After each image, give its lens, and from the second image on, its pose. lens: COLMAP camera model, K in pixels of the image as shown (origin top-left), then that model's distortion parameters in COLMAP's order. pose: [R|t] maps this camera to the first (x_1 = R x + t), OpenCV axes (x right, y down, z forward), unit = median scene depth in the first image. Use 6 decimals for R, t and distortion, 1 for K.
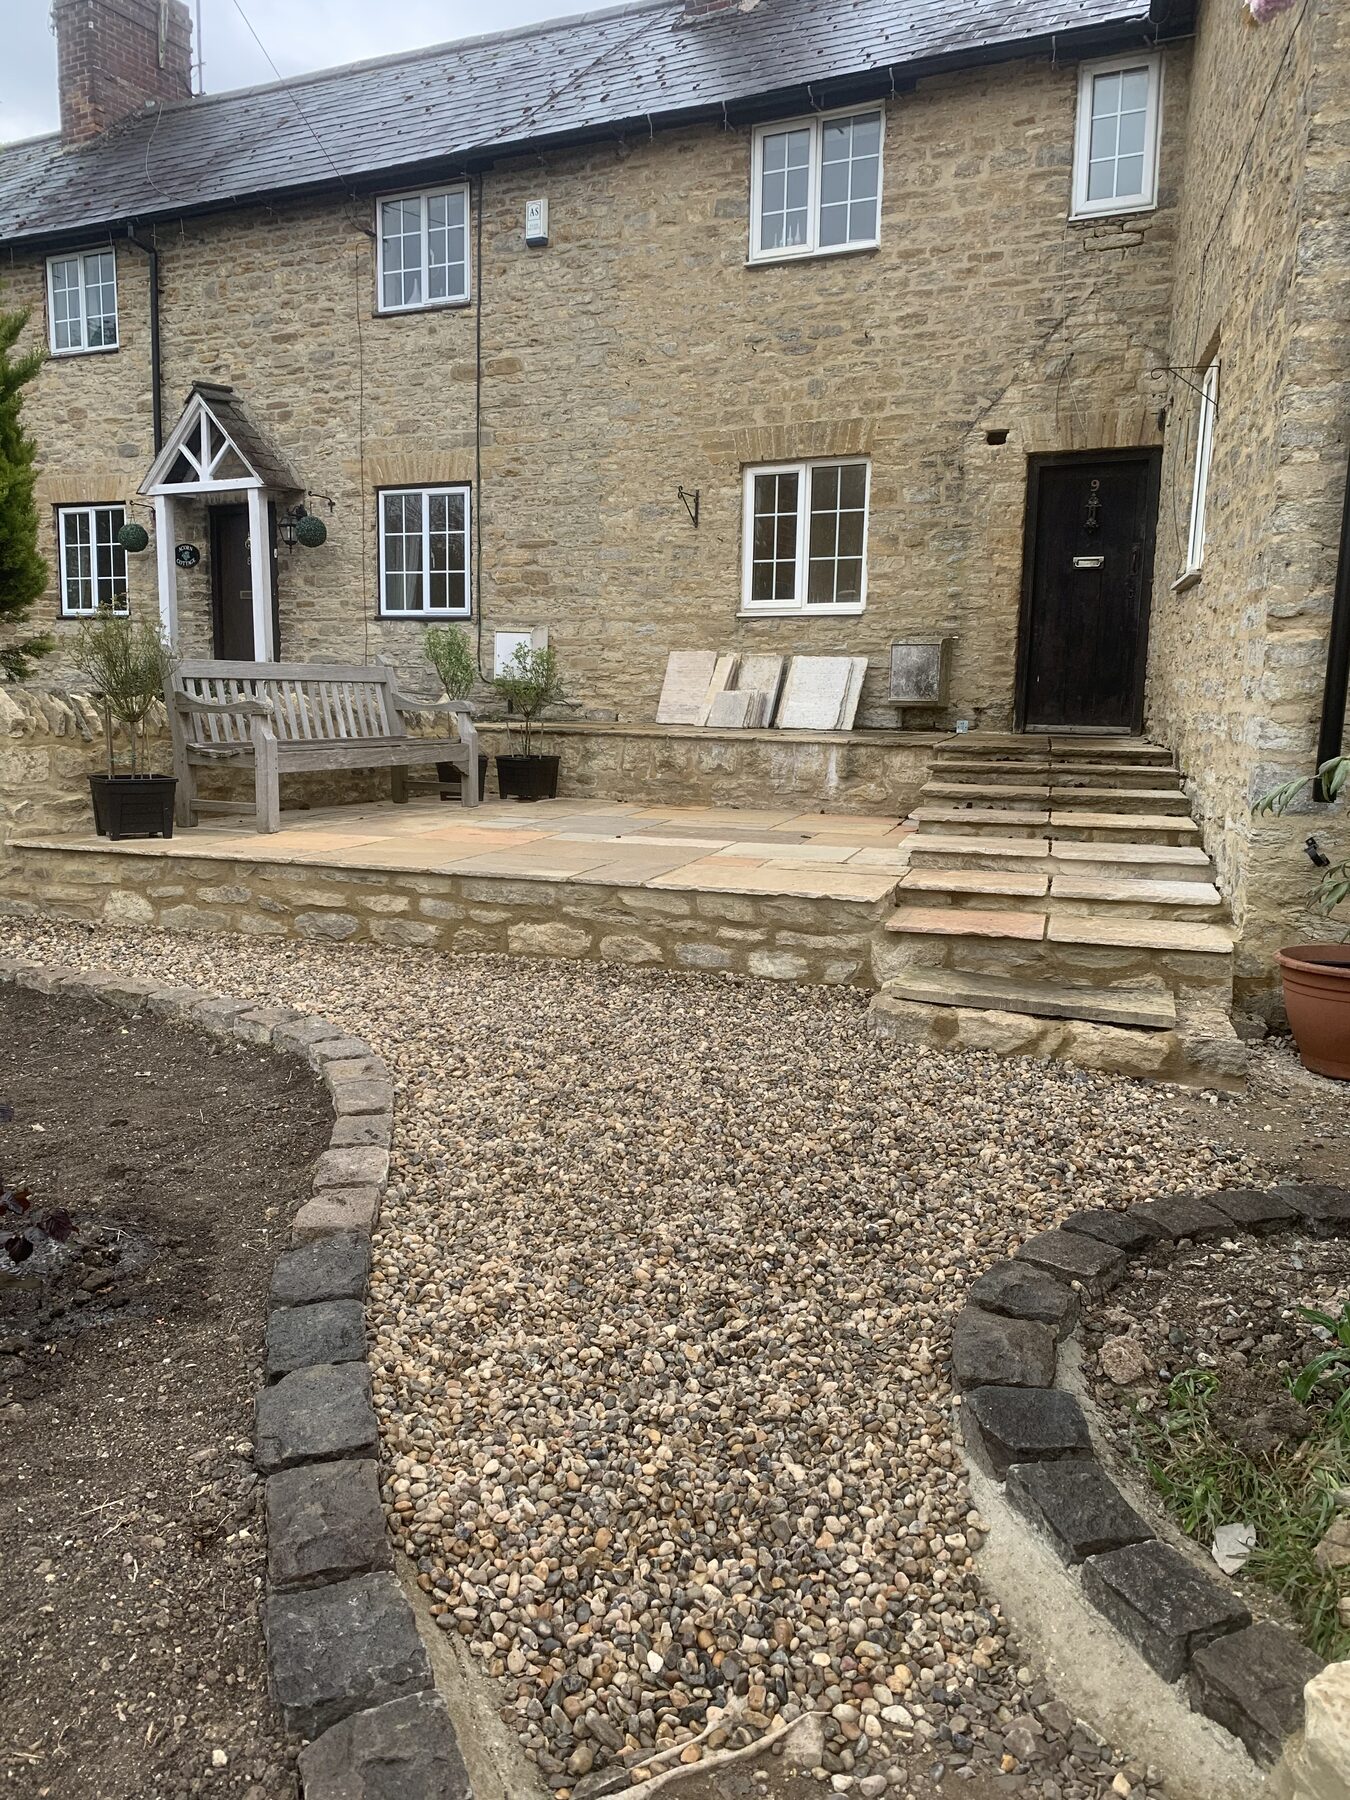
lens RADIAL K [[1373.7, 0, 675.9], [0, 1373.7, 895.5], [0, 0, 1]] dist [0.013046, -0.013483]
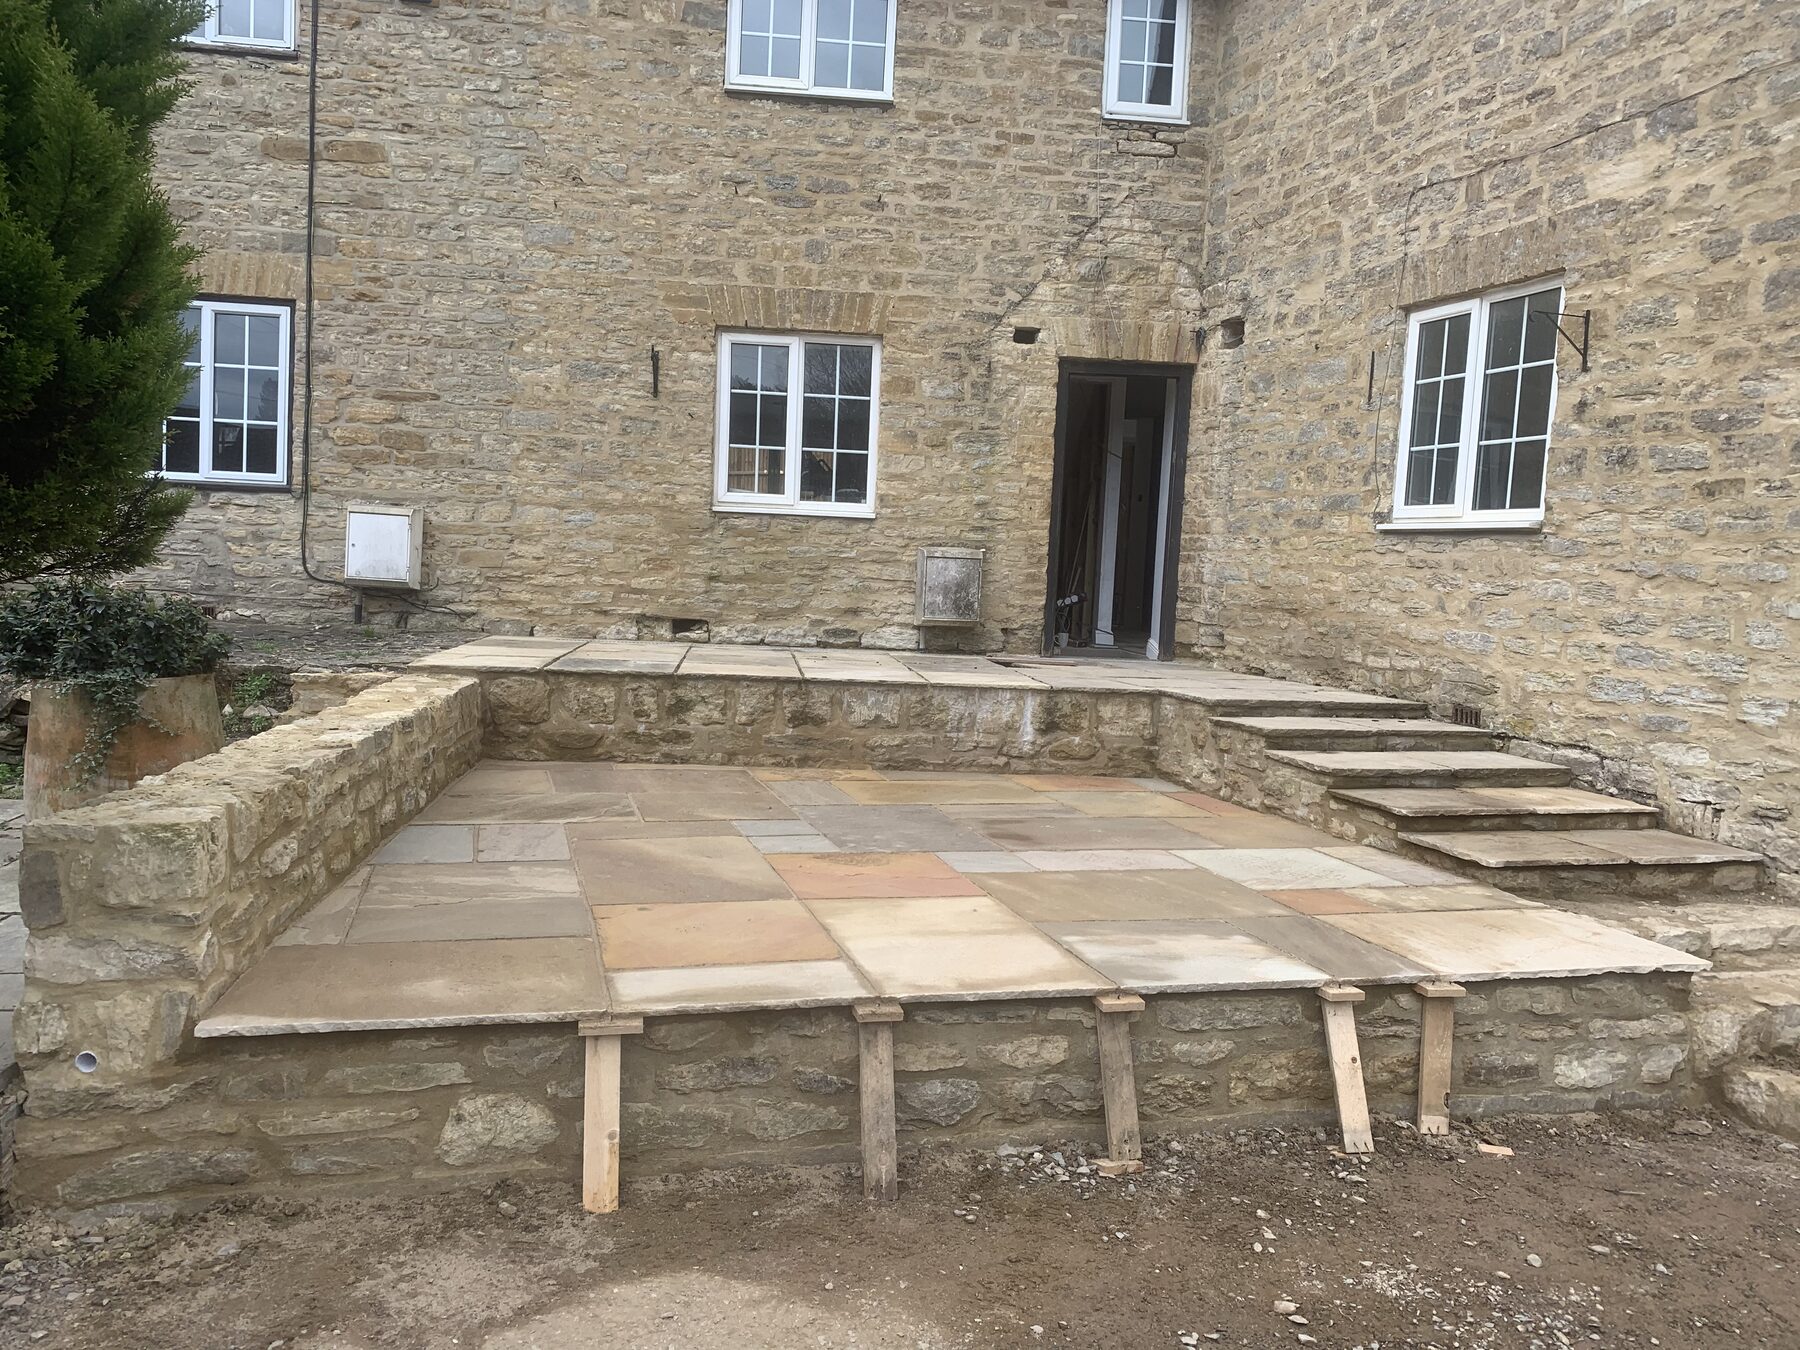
lens RADIAL K [[1373.7, 0, 894.7], [0, 1373.7, 663.8], [0, 0, 1]] dist [0.013046, -0.013483]
pose [[0.838024, -0.020603, 0.545244, -0.314182], [0.052458, 0.997700, -0.042928, -0.075364], [-0.543106, 0.064577, 0.837177, 0.278970]]
